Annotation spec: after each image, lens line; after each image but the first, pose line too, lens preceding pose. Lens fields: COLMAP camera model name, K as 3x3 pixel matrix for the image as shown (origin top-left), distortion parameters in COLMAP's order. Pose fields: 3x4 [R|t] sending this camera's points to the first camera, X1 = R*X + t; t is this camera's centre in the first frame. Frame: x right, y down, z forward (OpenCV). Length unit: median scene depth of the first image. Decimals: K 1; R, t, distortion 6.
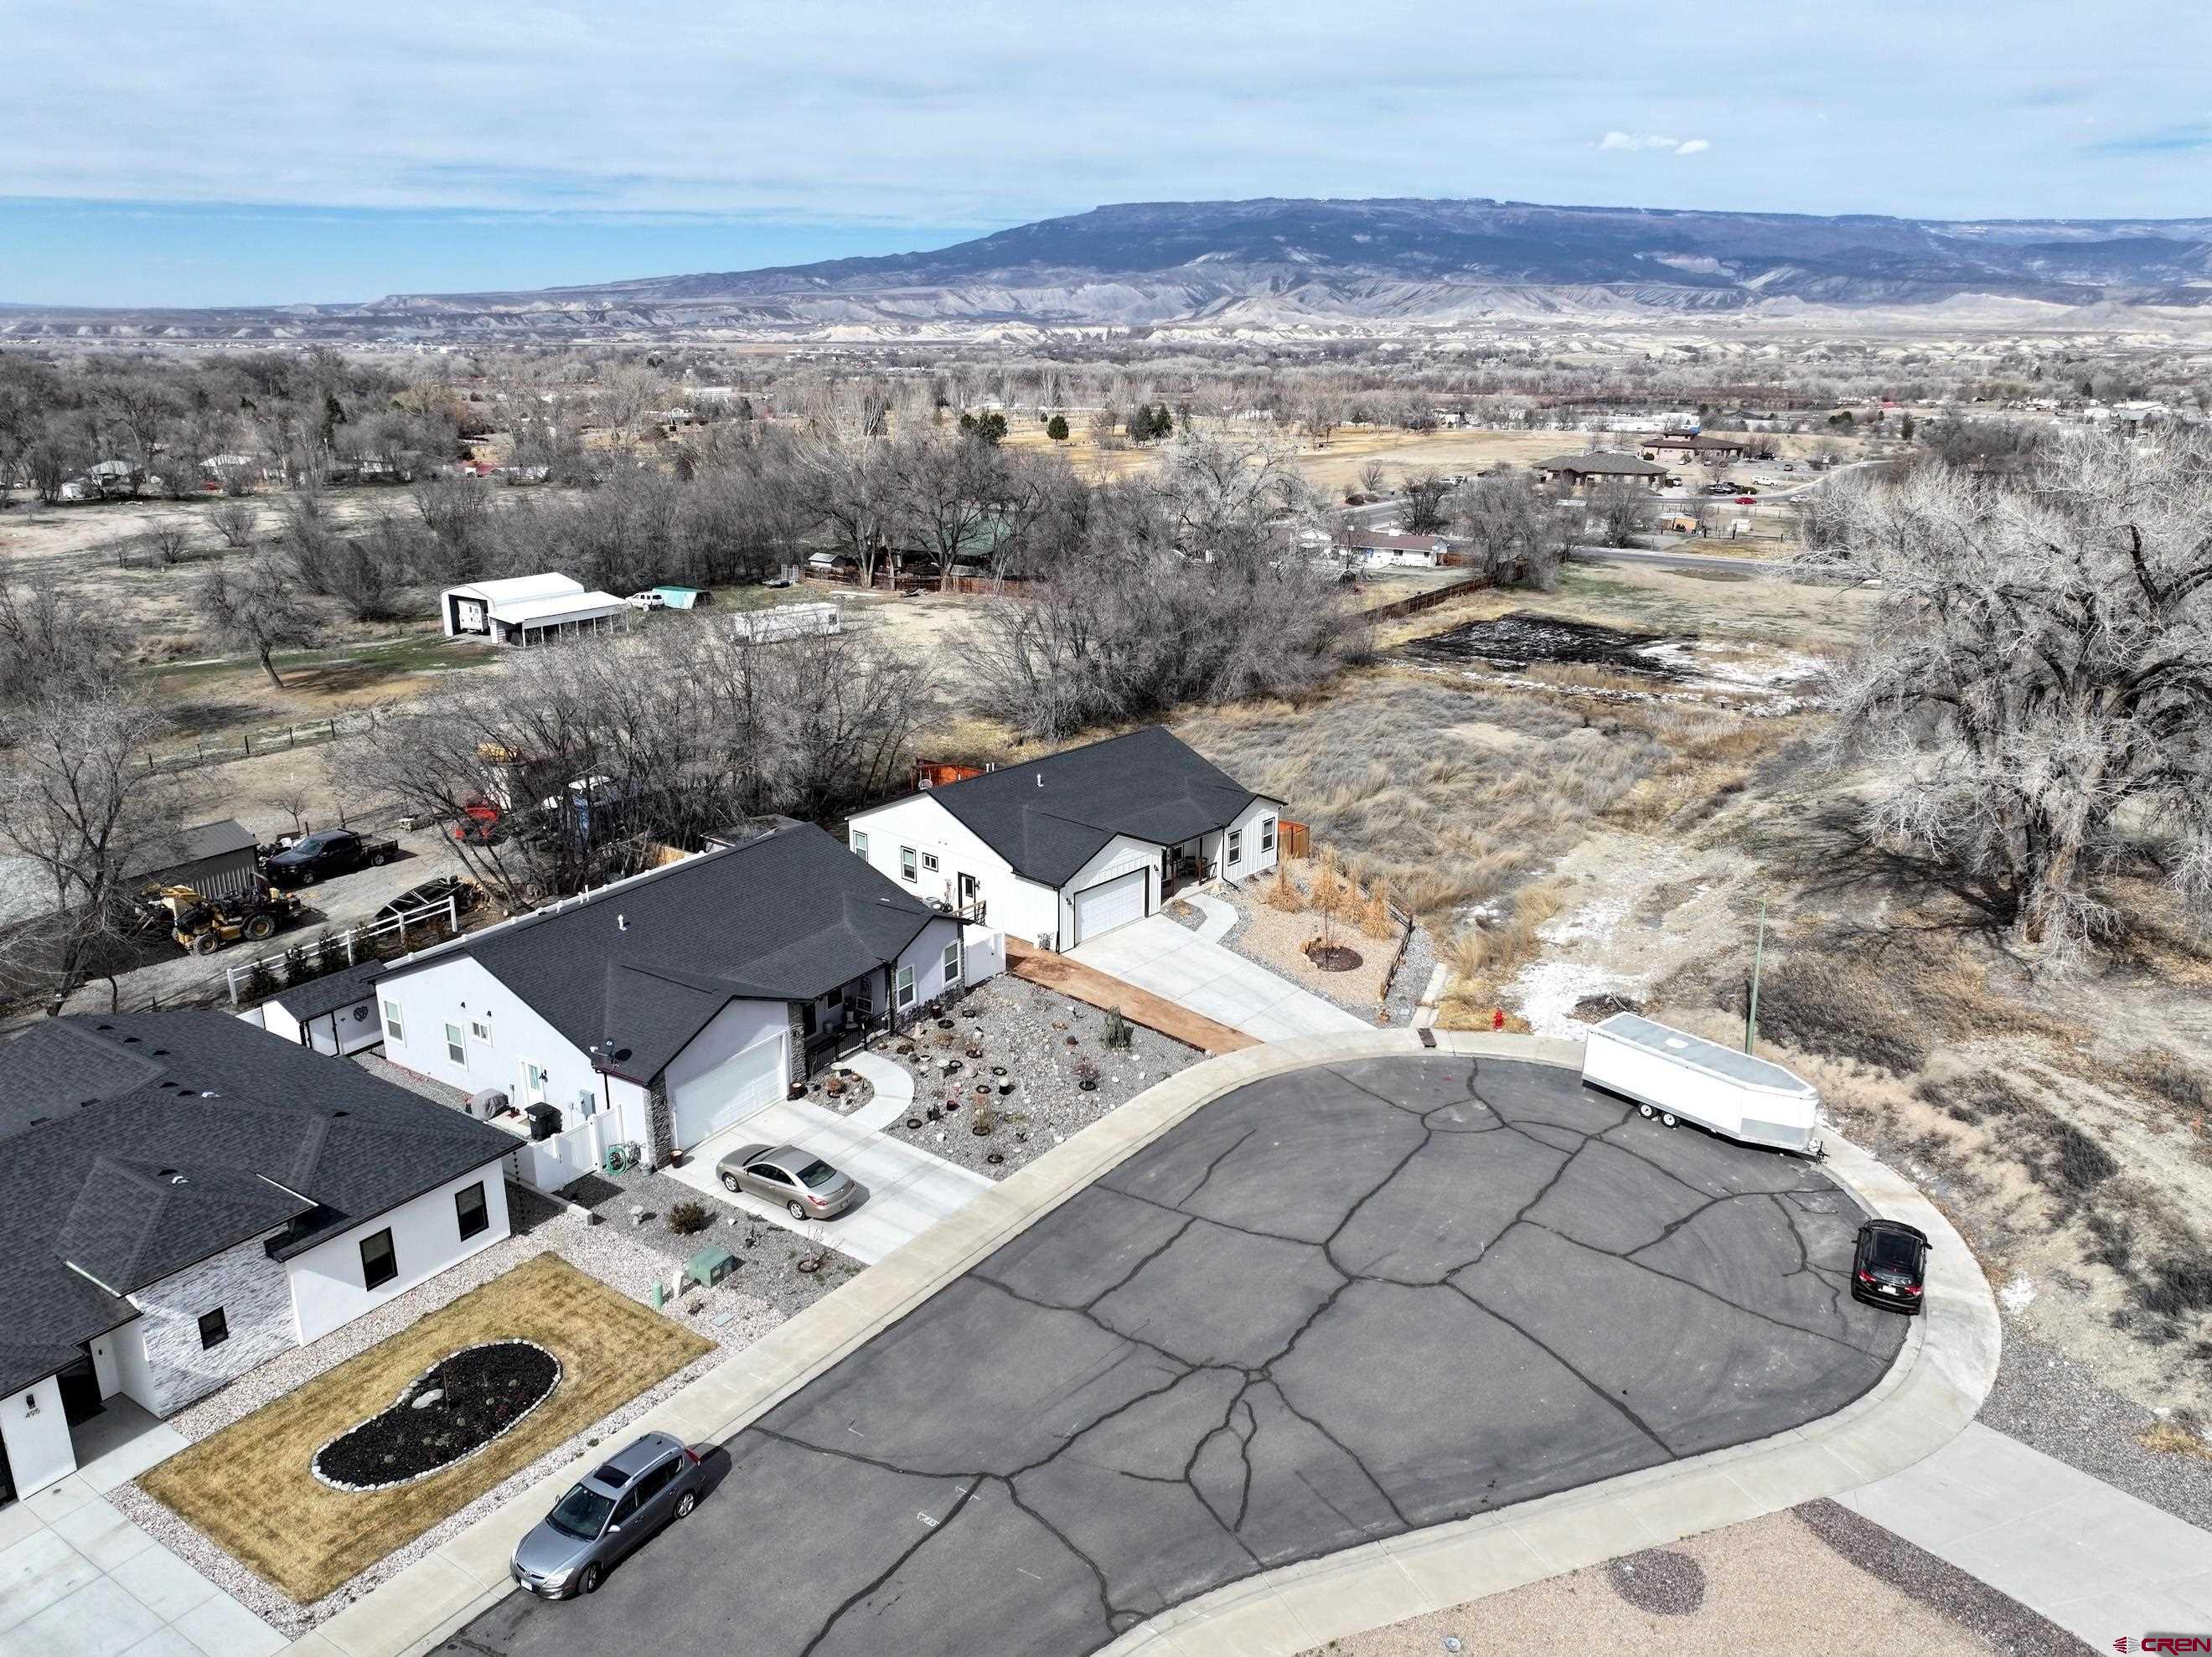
lens RADIAL K [[1558.4, 0, 1106.0], [0, 1558.4, 828.5], [0, 0, 1]] dist [0.008246, 0.001126]
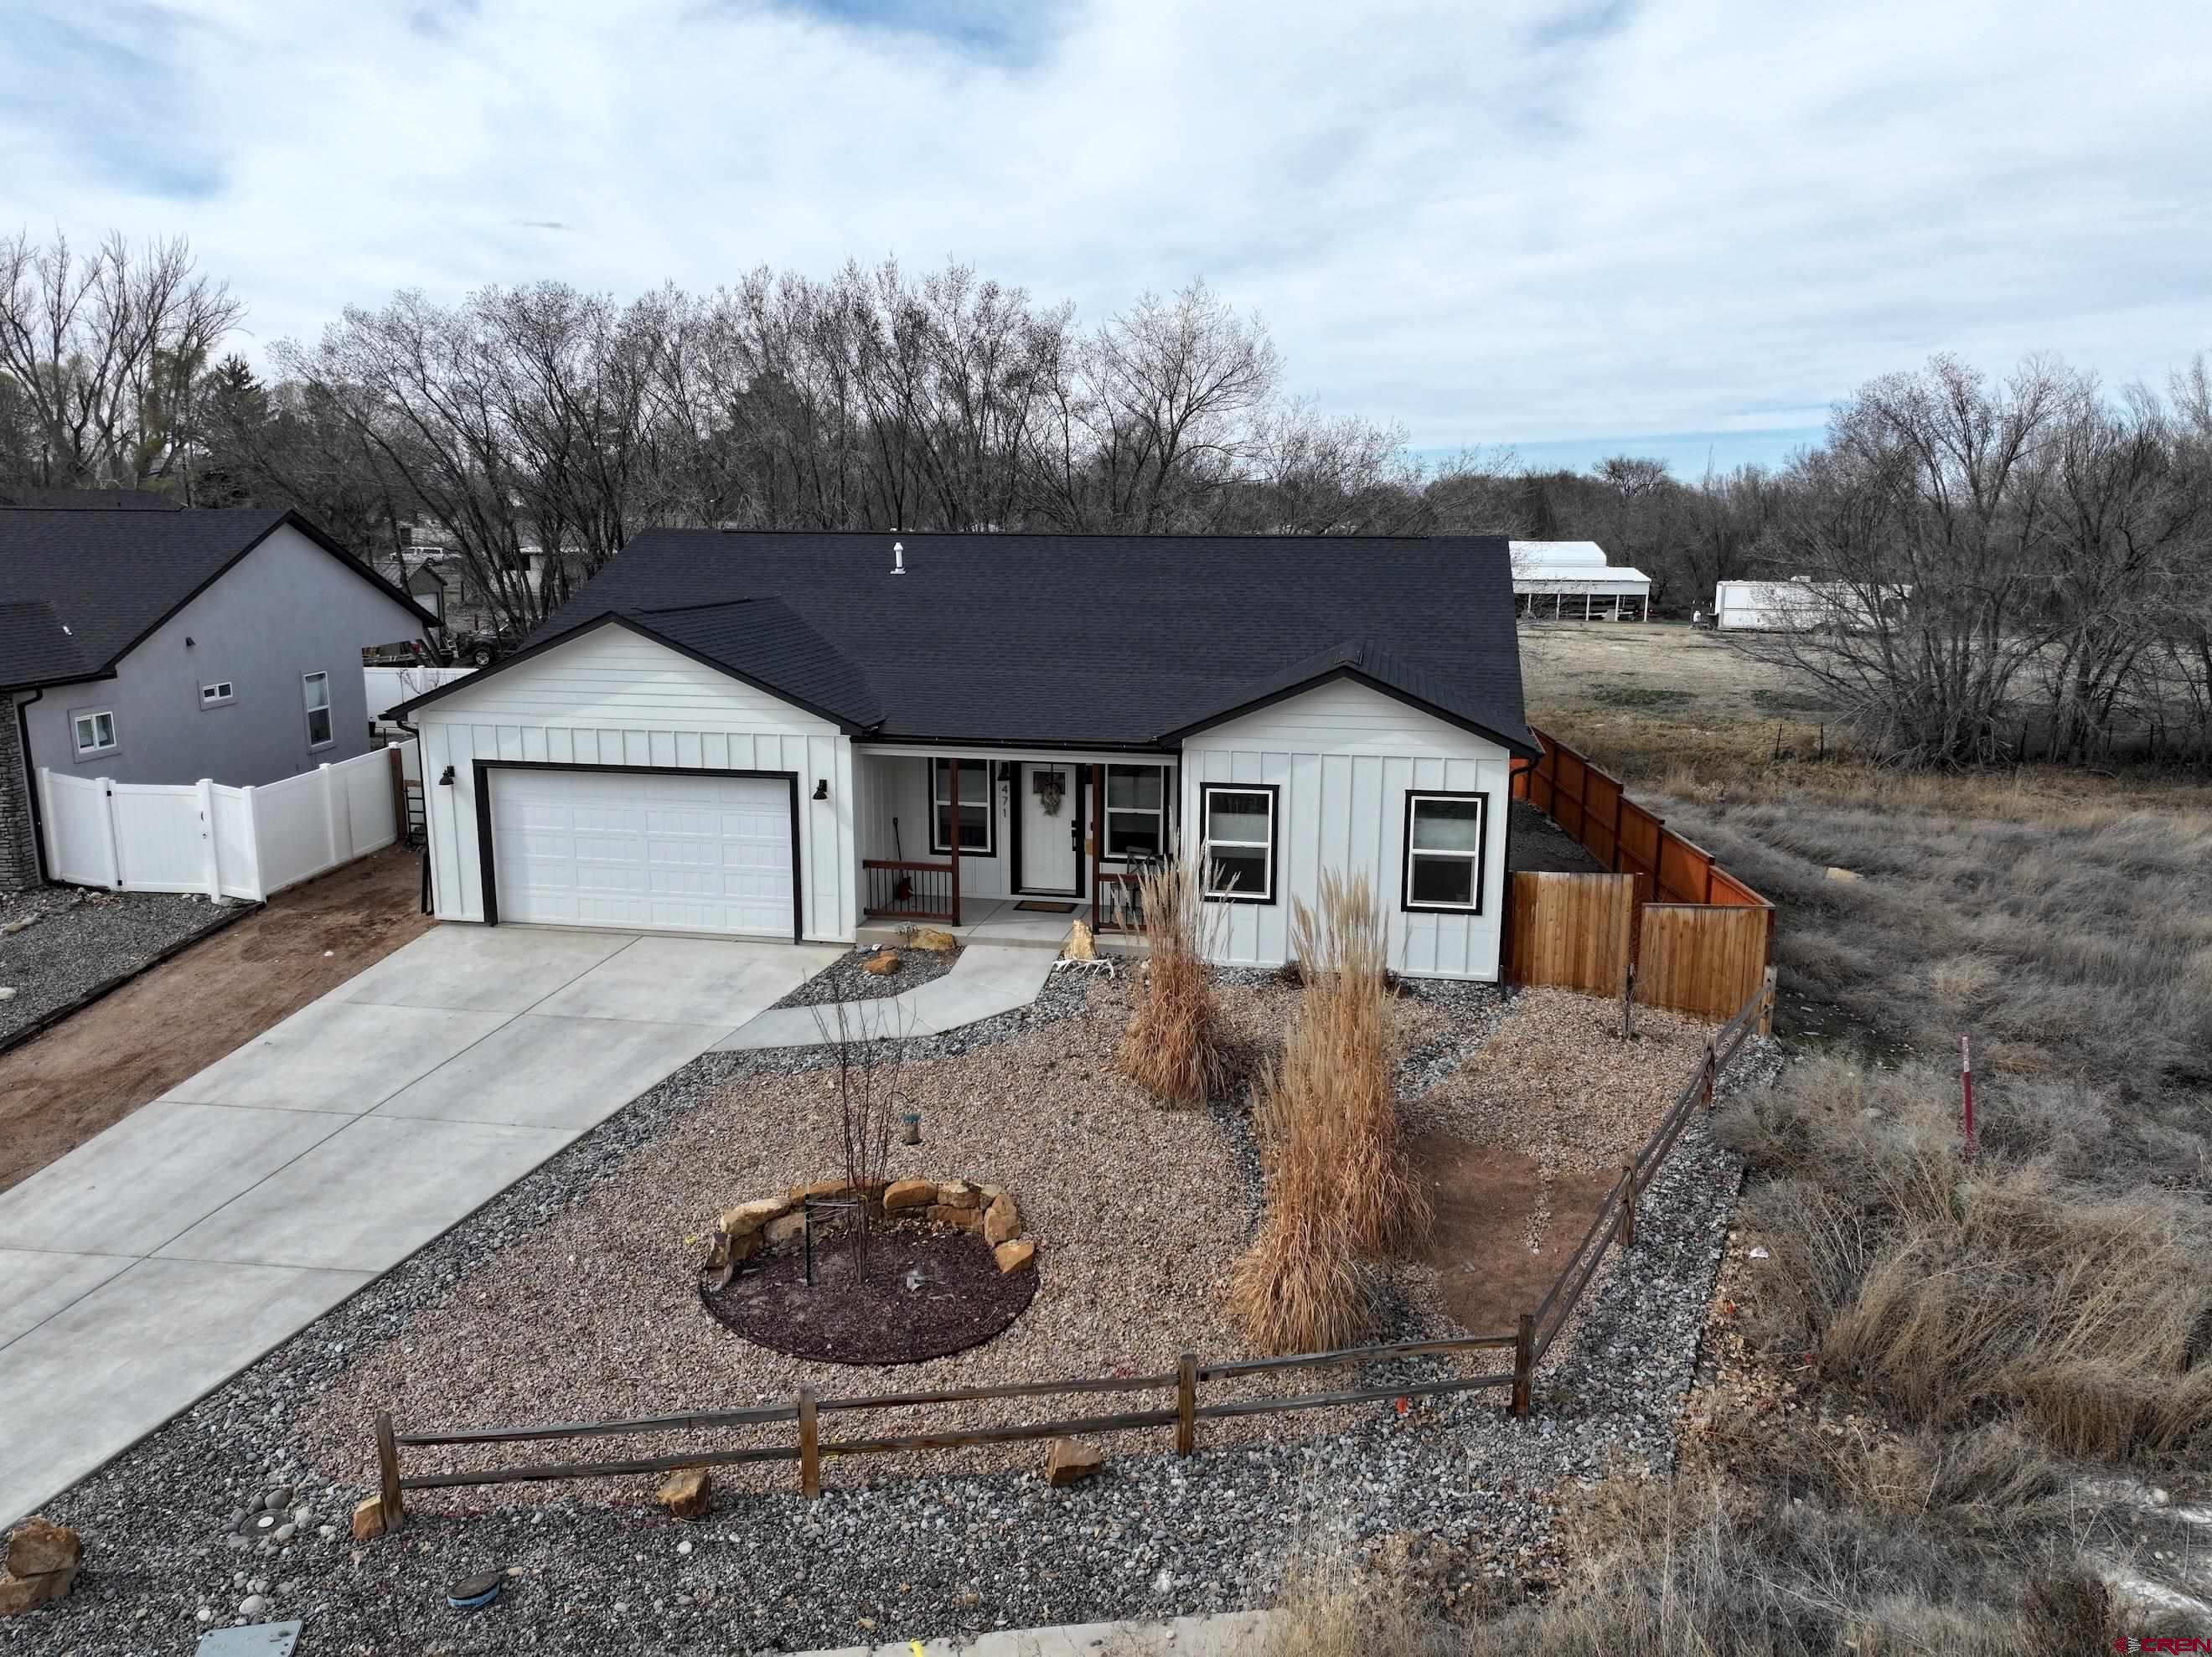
lens RADIAL K [[1558.4, 0, 1106.0], [0, 1558.4, 828.5], [0, 0, 1]] dist [0.008246, 0.001126]
pose [[0.508094, 0.167540, -0.844849, 0.314465], [-0.264273, 0.963910, 0.032216, 0.006986], [0.819756, 0.206902, 0.534033, 0.846781]]
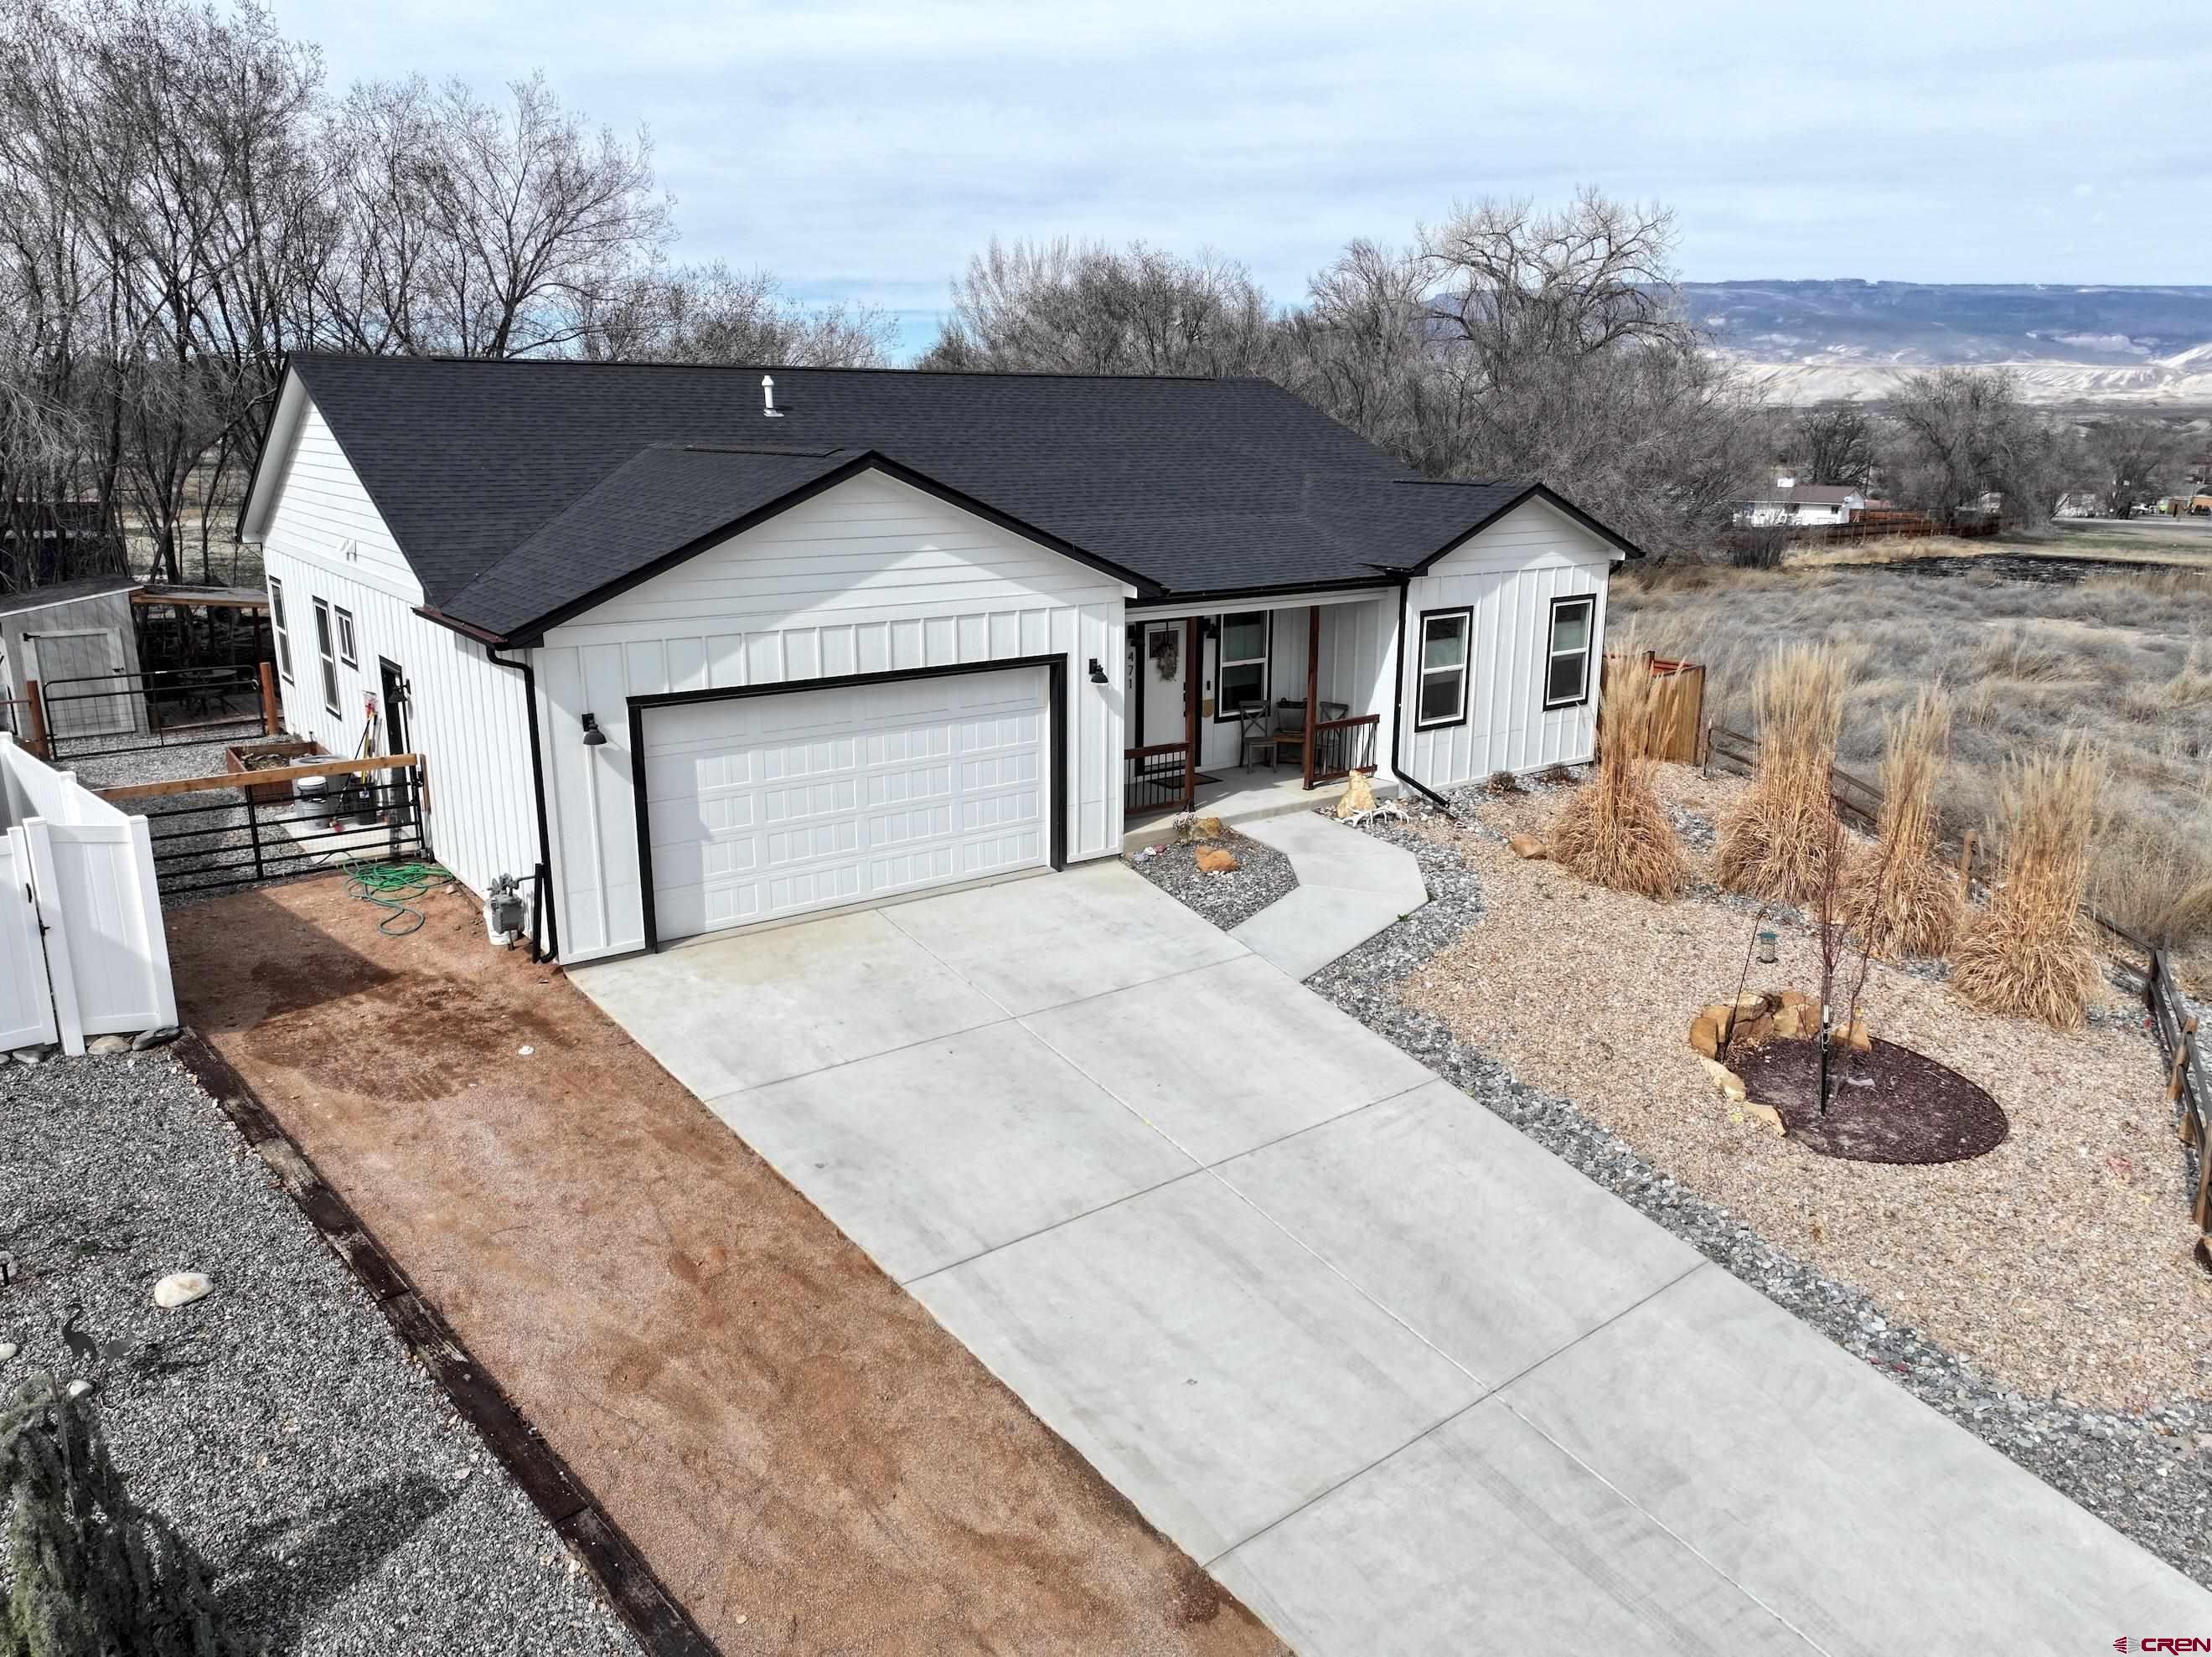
lens RADIAL K [[1558.4, 0, 1106.0], [0, 1558.4, 828.5], [0, 0, 1]] dist [0.008246, 0.001126]
pose [[0.979386, 0.051775, -0.195250, 0.080778], [-0.061850, 0.997031, -0.045861, 0.059641], [0.192296, 0.056992, 0.979681, 0.724105]]
